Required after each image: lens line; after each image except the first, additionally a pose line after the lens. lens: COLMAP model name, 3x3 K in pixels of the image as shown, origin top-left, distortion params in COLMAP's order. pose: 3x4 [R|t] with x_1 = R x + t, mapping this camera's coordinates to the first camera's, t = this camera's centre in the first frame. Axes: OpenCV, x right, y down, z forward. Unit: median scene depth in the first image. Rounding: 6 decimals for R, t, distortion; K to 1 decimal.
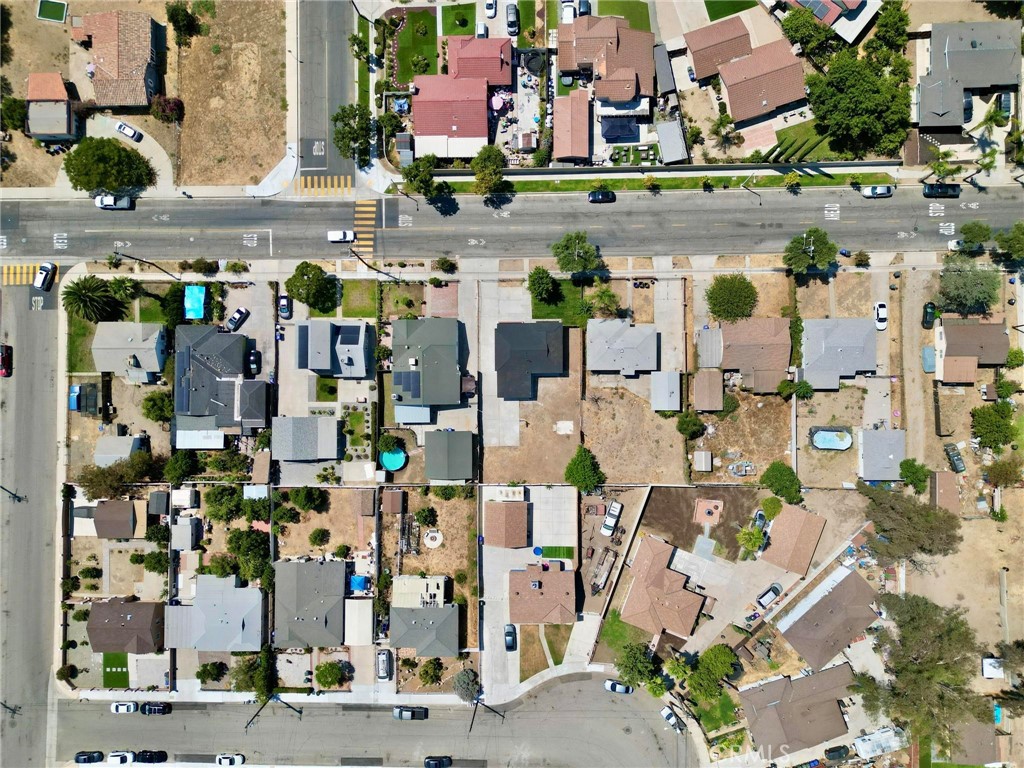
lens RADIAL K [[722.4, 0, 513.8], [0, 722.4, 381.2], [0, 0, 1]] dist [0.046303, -0.043358]
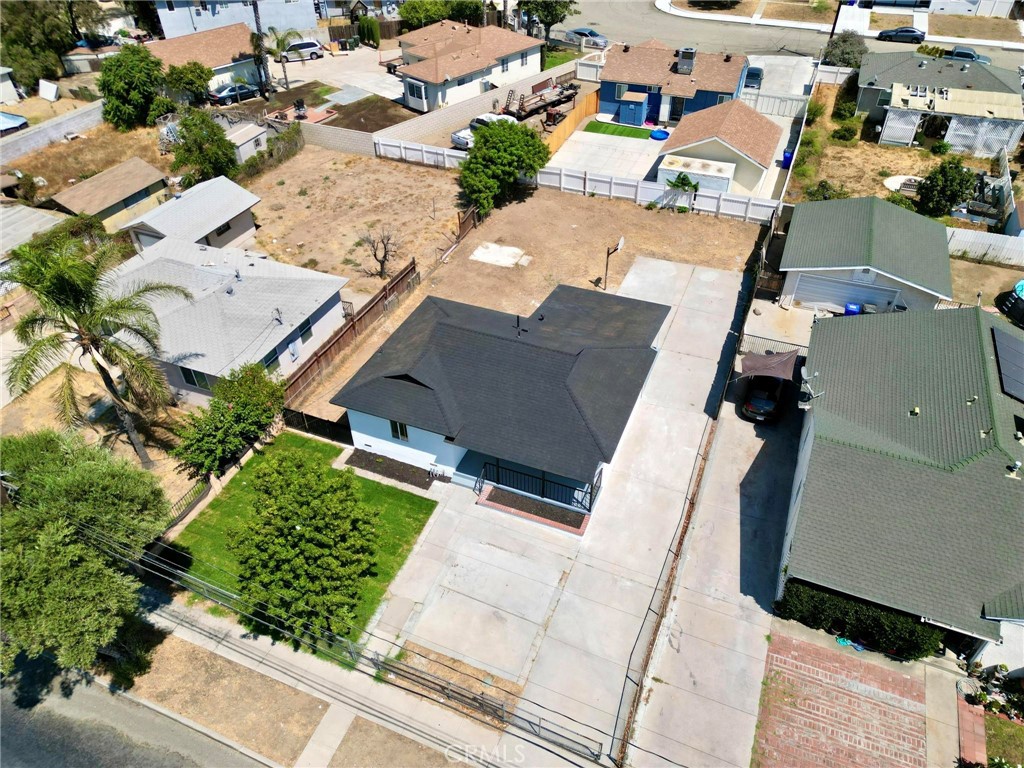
lens RADIAL K [[722.4, 0, 513.8], [0, 722.4, 381.2], [0, 0, 1]] dist [0.046303, -0.043358]
pose [[-0.922138, -0.217188, 0.320142, -0.062010], [0.386124, -0.567788, 0.726998, -0.222945], [0.023877, 0.794007, 0.607440, 0.834056]]
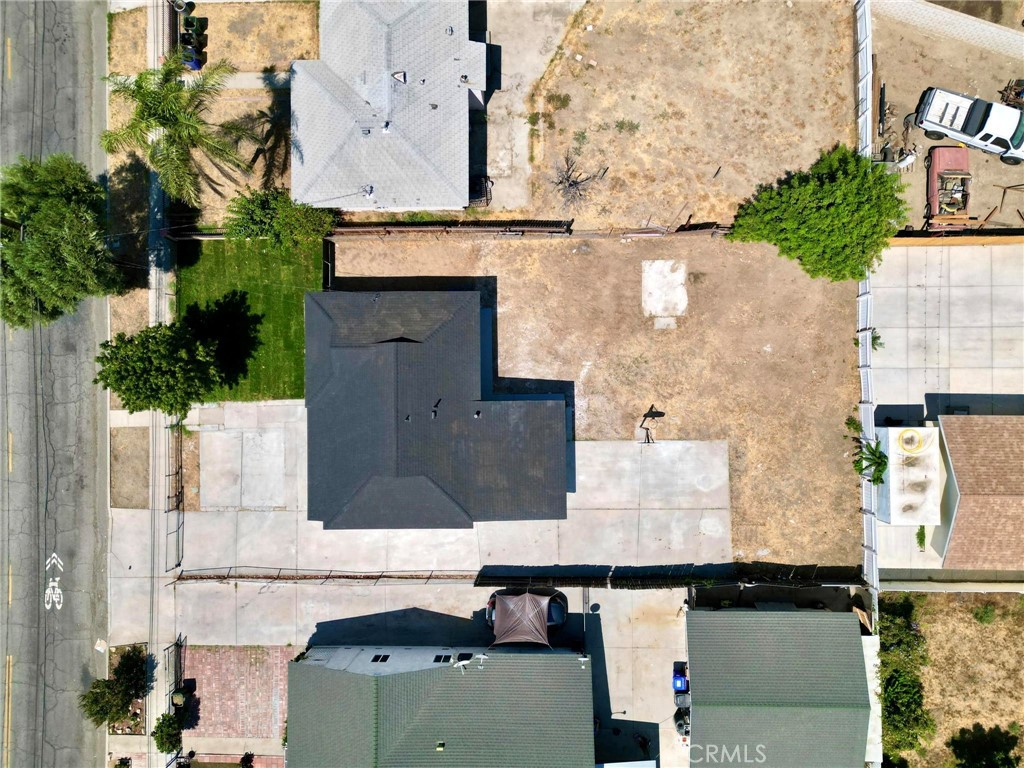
lens RADIAL K [[722.4, 0, 513.8], [0, 722.4, 381.2], [0, 0, 1]] dist [0.046303, -0.043358]
pose [[-0.002584, -0.998899, 0.046834, 0.018667], [0.999951, -0.003027, -0.009389, 0.004521], [0.009521, 0.046808, 0.998859, 0.700477]]
